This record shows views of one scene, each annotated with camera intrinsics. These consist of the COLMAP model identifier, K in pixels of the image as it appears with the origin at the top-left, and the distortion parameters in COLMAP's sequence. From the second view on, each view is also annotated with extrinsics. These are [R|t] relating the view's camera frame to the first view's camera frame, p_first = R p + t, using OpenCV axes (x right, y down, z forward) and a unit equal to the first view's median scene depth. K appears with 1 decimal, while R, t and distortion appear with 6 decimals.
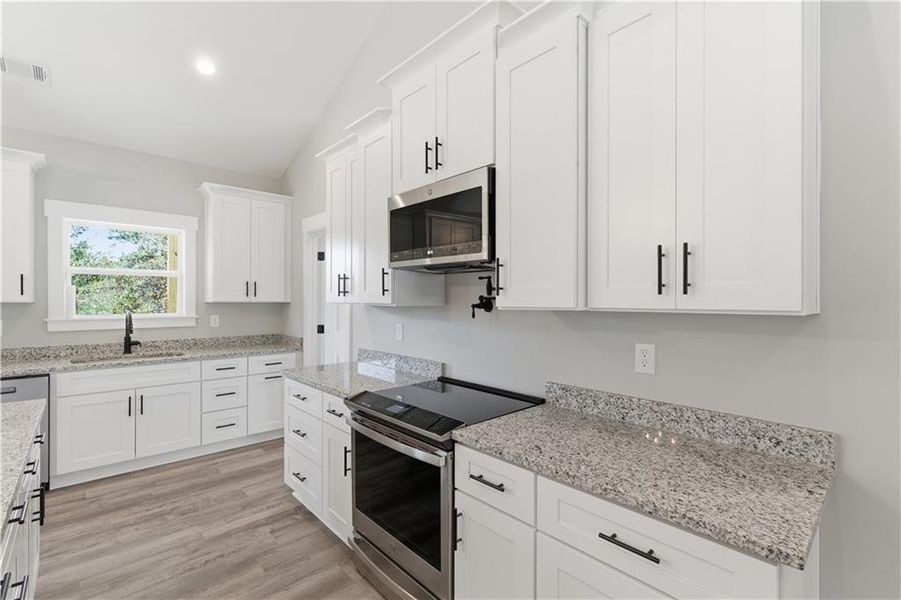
lens RADIAL K [[407.1, 0, 450.5], [0, 407.1, 300.0], [0, 0, 1]] dist [0.002203, 0.000257]
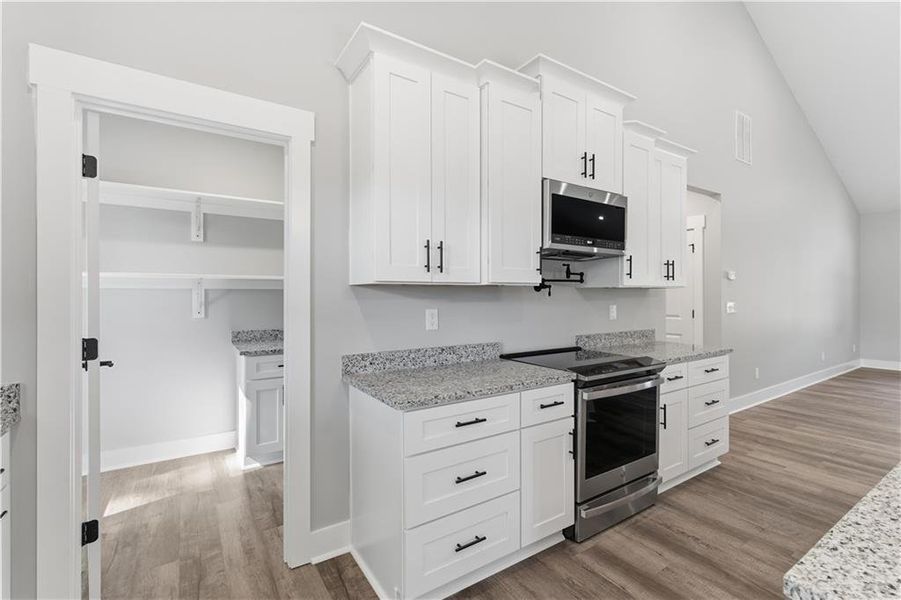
lens RADIAL K [[404.4, 0, 451.4], [0, 404.4, 295.2], [0, 0, 1]] dist [-0.001859, 0.000054]
pose [[0.159922, -0.004214, 0.987121, -0.755968], [0.005214, 0.999981, 0.003425, 0.022186], [-0.987116, 0.004599, 0.159941, 0.683368]]
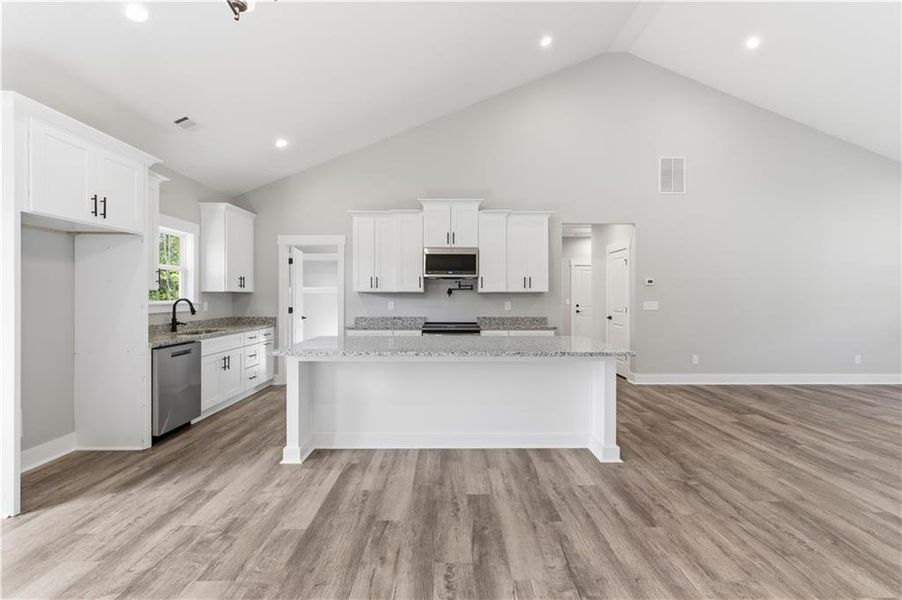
lens RADIAL K [[404.8, 0, 451.9], [0, 404.8, 295.2], [0, 0, 1]] dist [-0.001859, 0.000054]
pose [[0.672083, -0.001423, 0.740475, -1.179149], [0.002901, 0.999996, -0.000710, 0.022635], [-0.740470, 0.002625, 0.672084, -0.493729]]
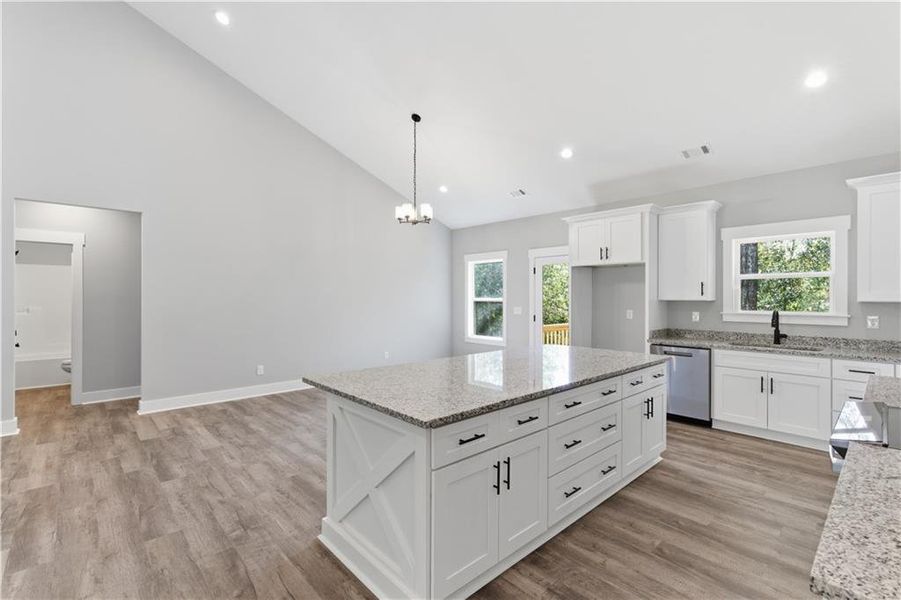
lens RADIAL K [[404.4, 0, 451.4], [0, 404.4, 295.2], [0, 0, 1]] dist [-0.001859, 0.000054]
pose [[0.005244, -0.007980, -0.999954, 0.398918], [-0.003650, 0.999961, -0.007999, 0.001403], [0.999980, 0.003692, 0.005215, 0.041499]]
